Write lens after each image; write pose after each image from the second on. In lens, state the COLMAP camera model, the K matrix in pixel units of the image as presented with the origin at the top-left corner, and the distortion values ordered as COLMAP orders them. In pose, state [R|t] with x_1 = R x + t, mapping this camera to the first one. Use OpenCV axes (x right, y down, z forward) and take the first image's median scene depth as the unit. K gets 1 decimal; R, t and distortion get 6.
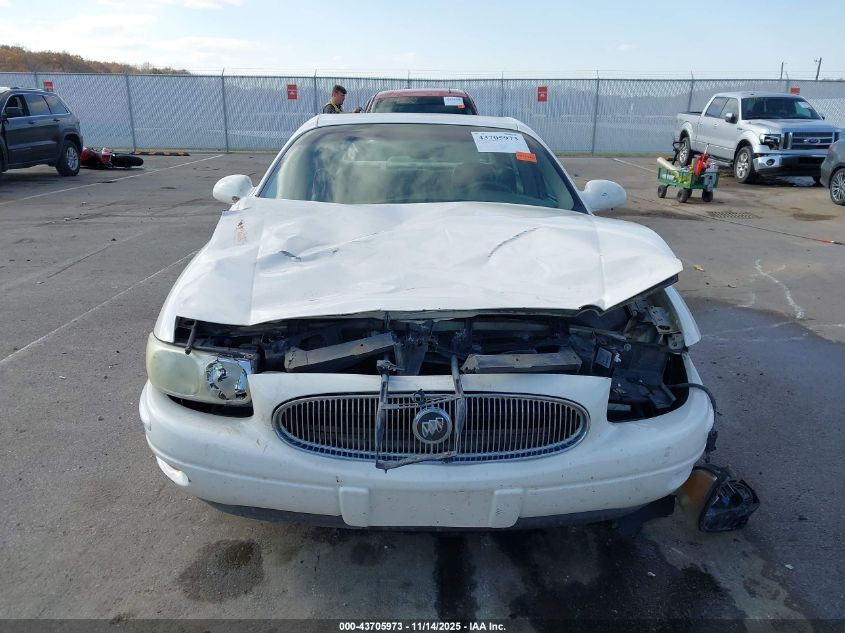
lens RADIAL K [[671.3, 0, 422.5], [0, 671.3, 316.5], [0, 0, 1]] dist [0.025423, -0.017972]
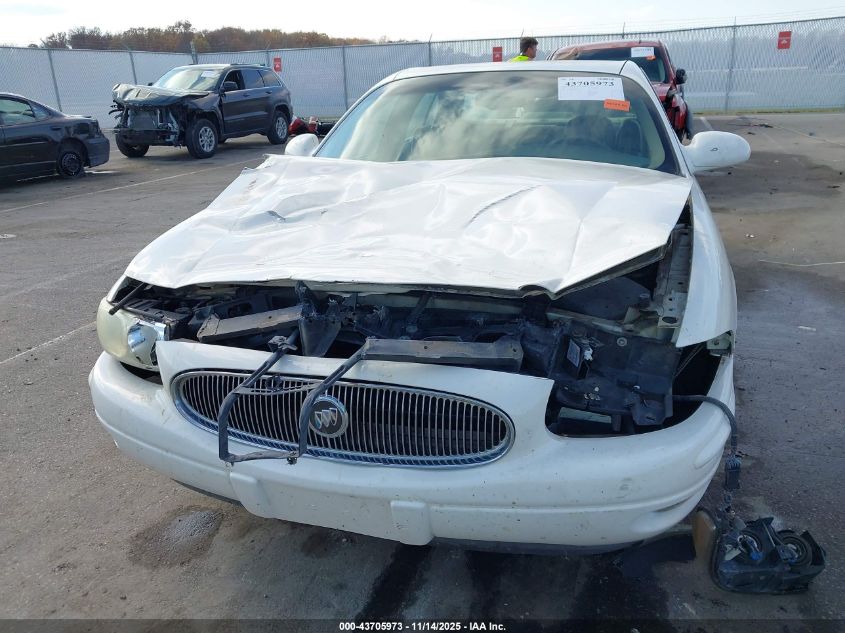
lens RADIAL K [[671.3, 0, 422.5], [0, 671.3, 316.5], [0, 0, 1]] dist [0.025423, -0.017972]
pose [[0.948149, 0.065232, -0.311061, 0.358813], [-0.050441, 0.997191, 0.055371, -0.016496], [0.313799, -0.036810, 0.948776, 0.210684]]
